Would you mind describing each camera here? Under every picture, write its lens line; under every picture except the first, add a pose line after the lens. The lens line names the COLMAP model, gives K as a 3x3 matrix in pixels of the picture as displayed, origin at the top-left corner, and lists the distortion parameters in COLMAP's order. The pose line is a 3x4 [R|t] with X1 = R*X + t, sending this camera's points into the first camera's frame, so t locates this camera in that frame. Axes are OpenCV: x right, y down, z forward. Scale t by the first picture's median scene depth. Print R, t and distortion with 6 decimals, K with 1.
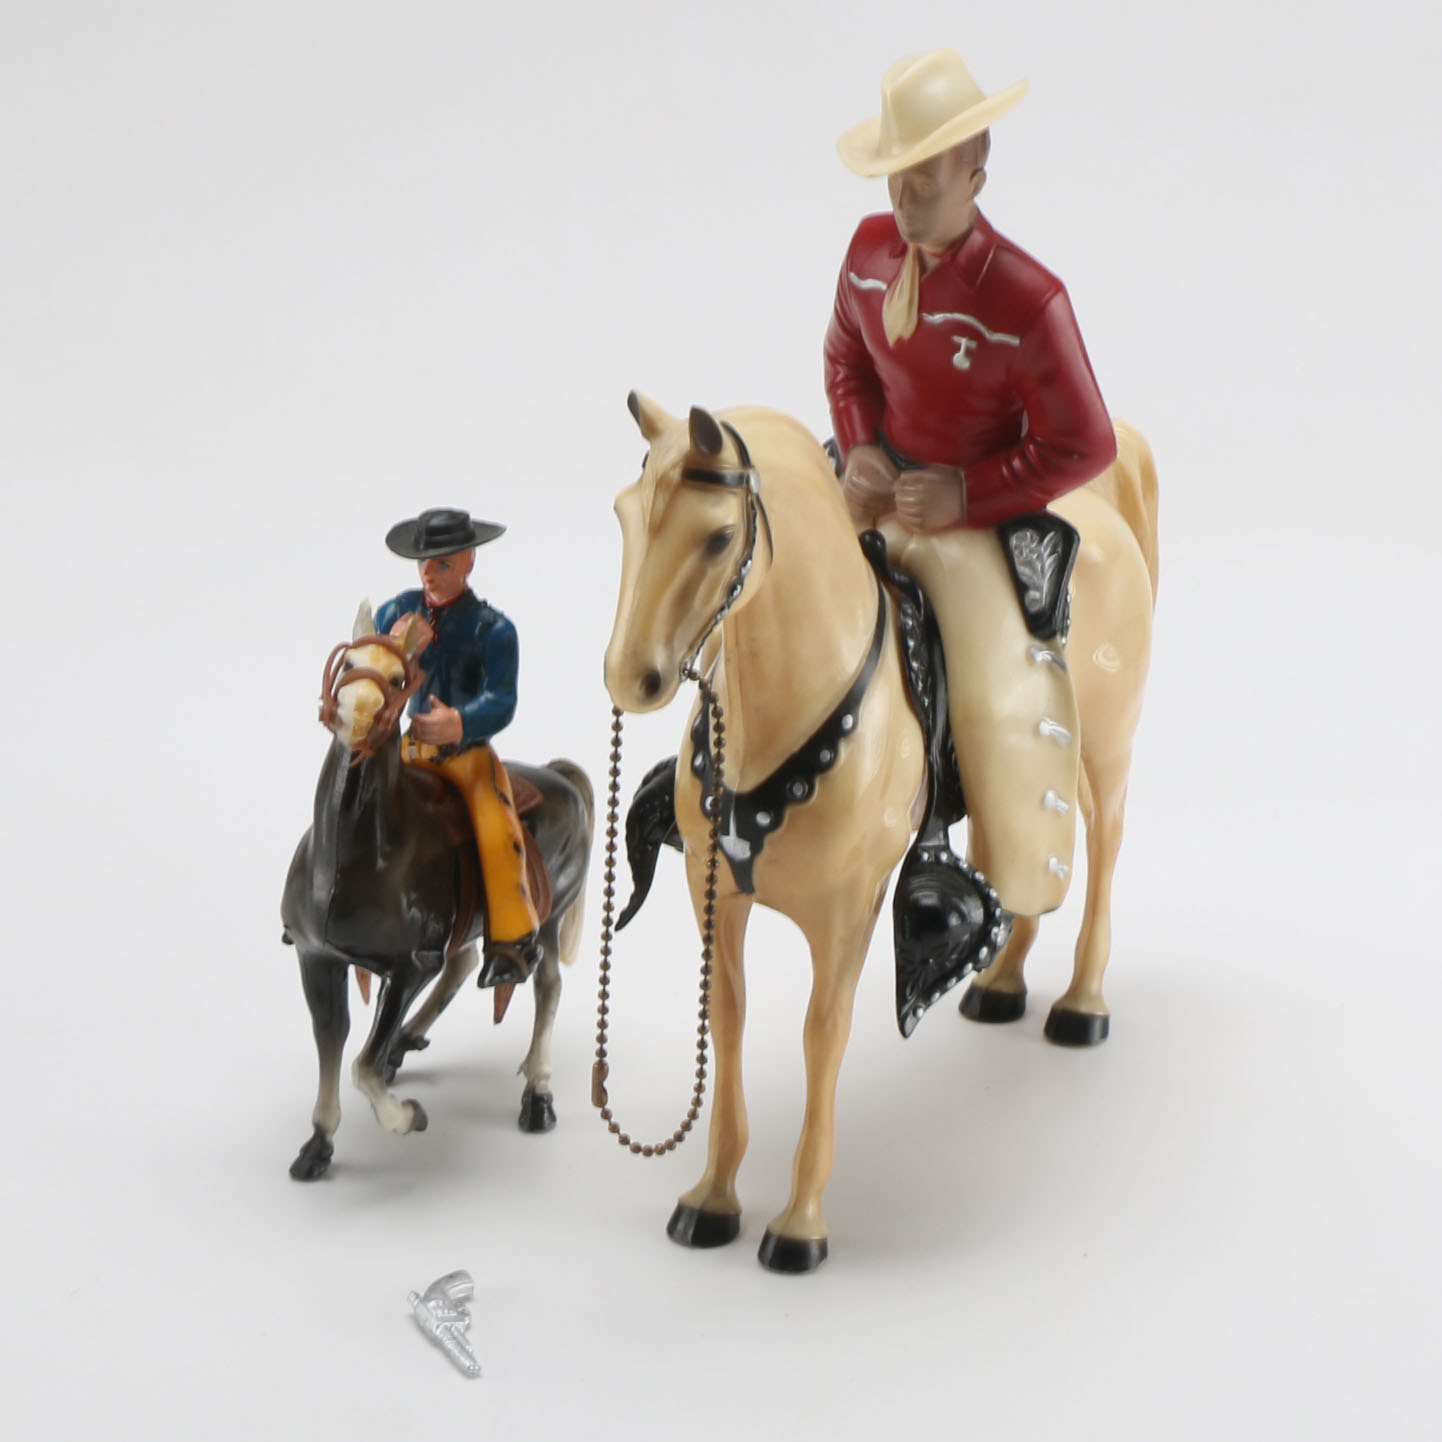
lens RADIAL K [[4427.1, 0, 721.0], [0, 4427.1, 721.0], [0, 0, 1]] dist [-0.066151, 1.539398]
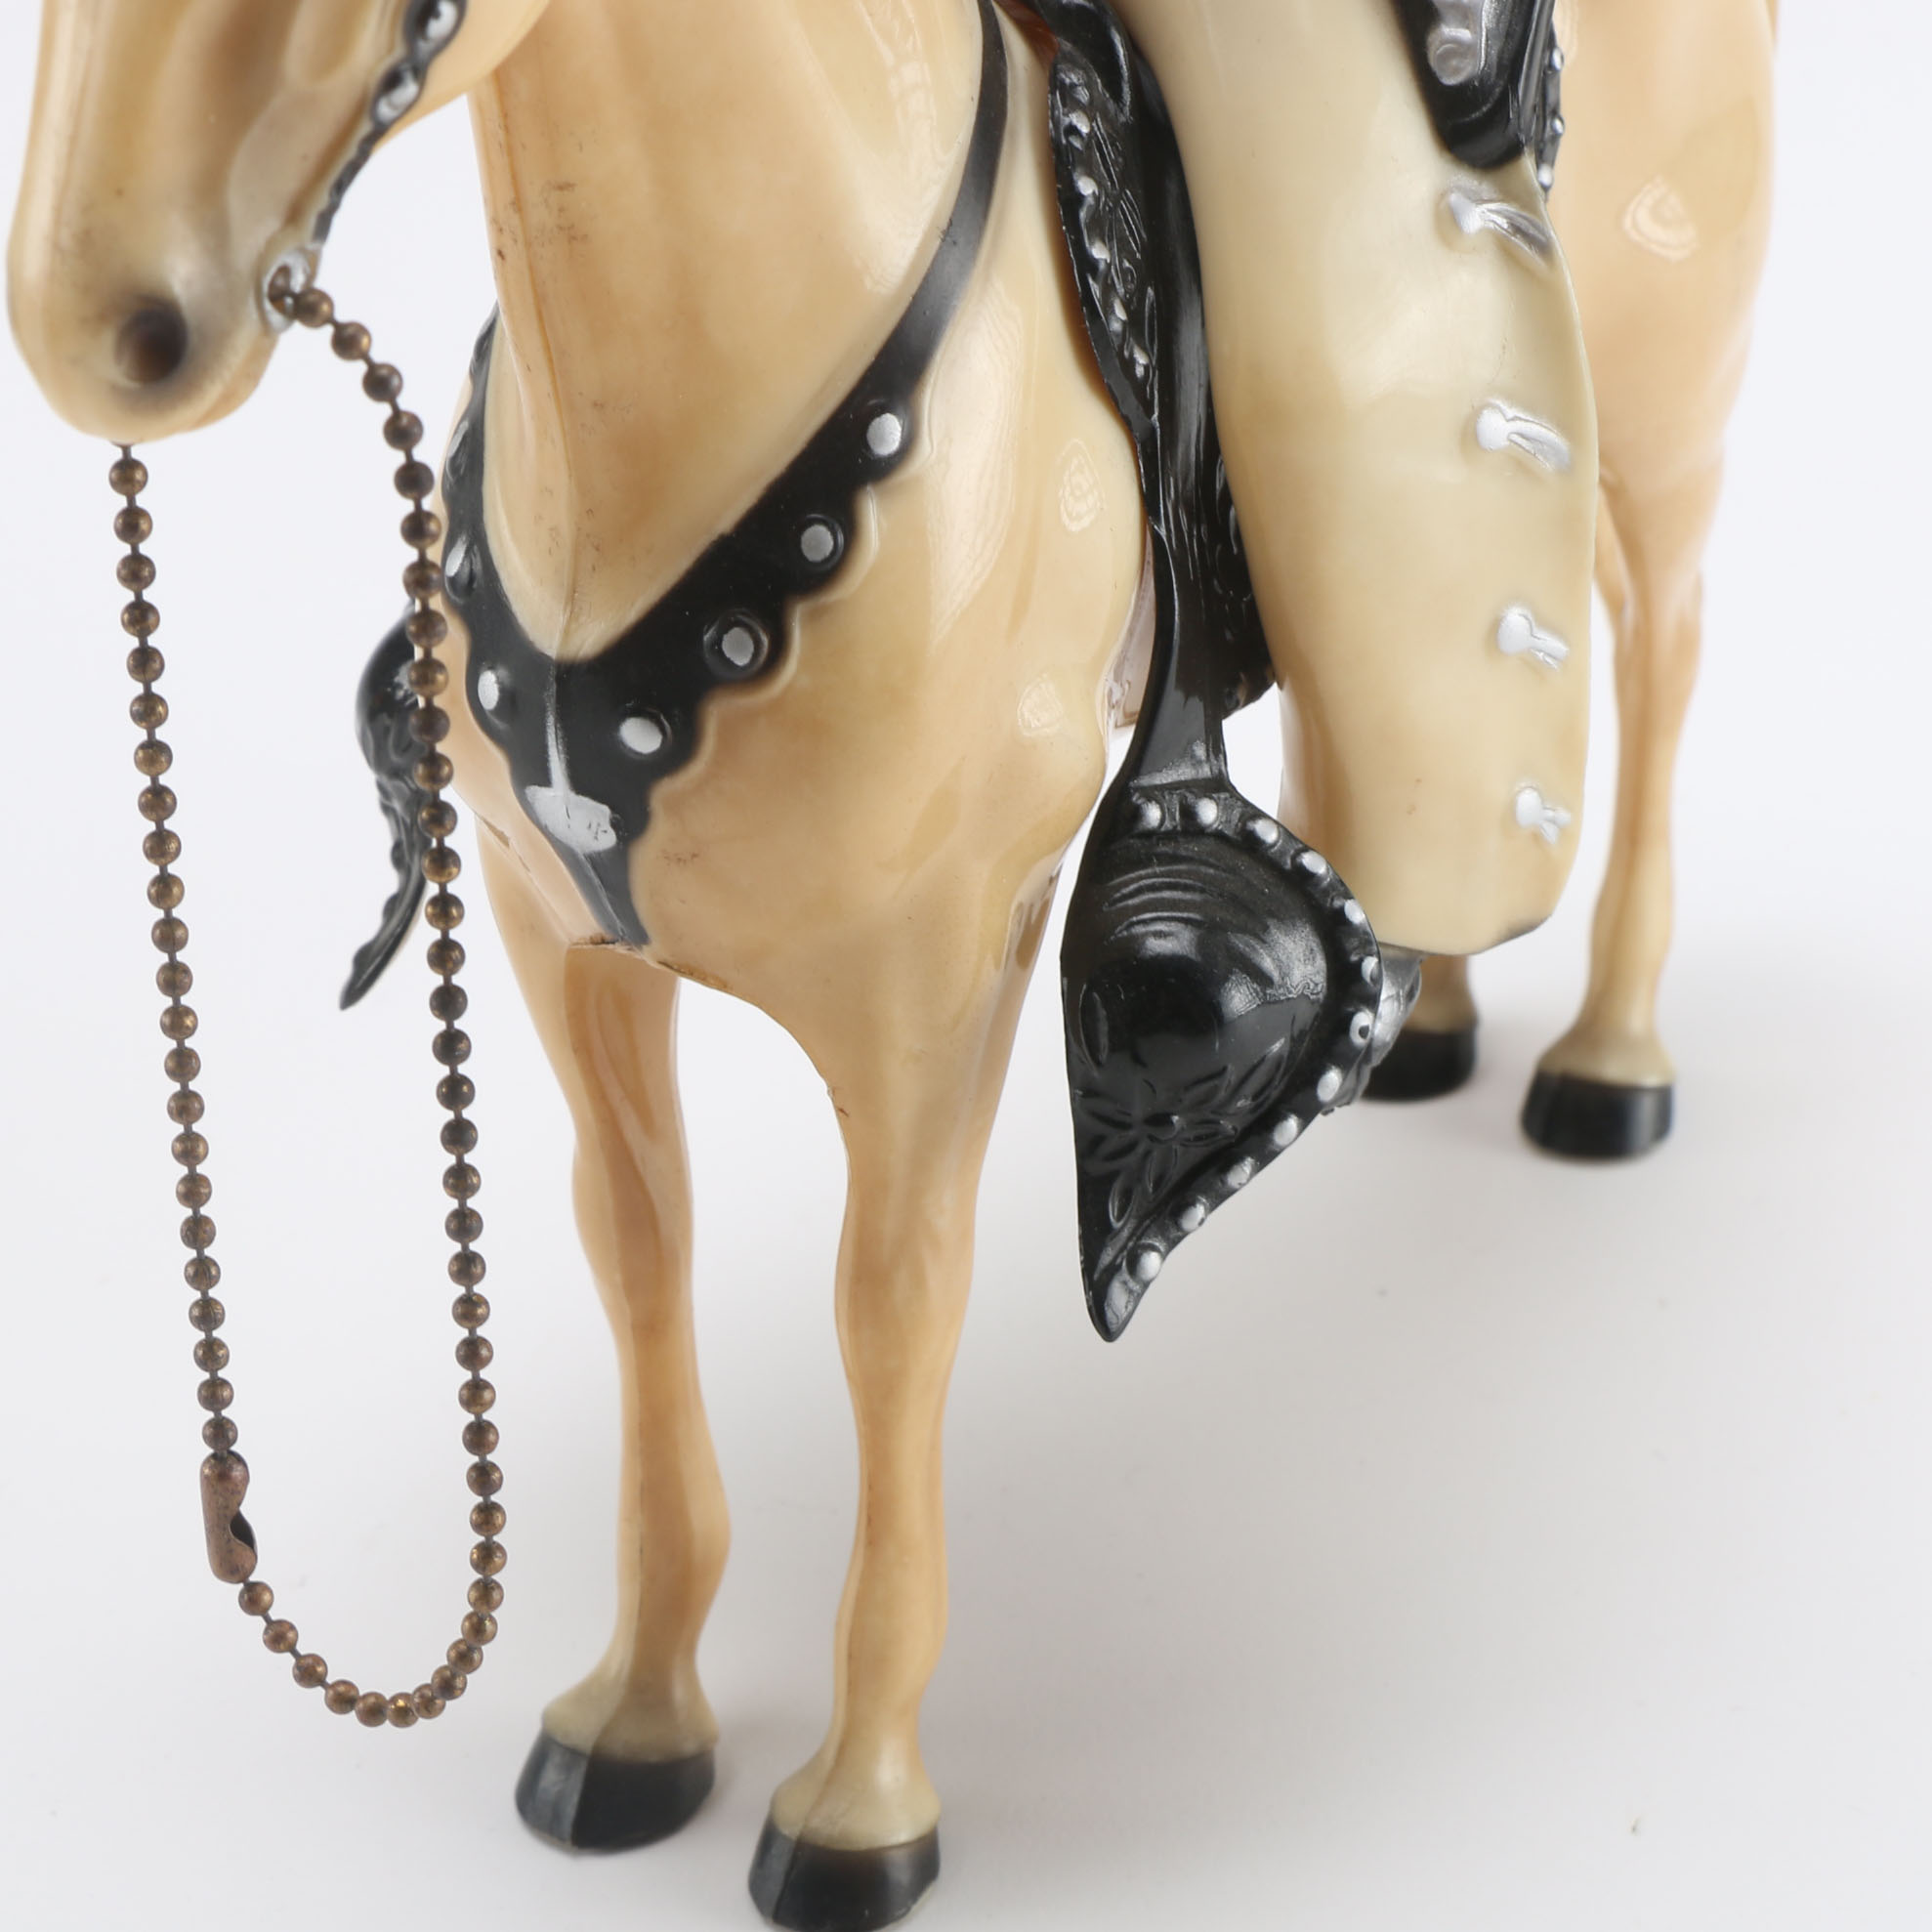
lens RADIAL K [[5931.4, 0, 966.0], [0, 5931.4, 966.0], [0, 0, 1]] dist [-0.066151, 1.539398]
pose [[0.999316, -0.027942, -0.024215, 0.042557], [0.030302, 0.994186, 0.103324, -0.005623], [0.021187, -0.103987, 0.994353, 0.542129]]
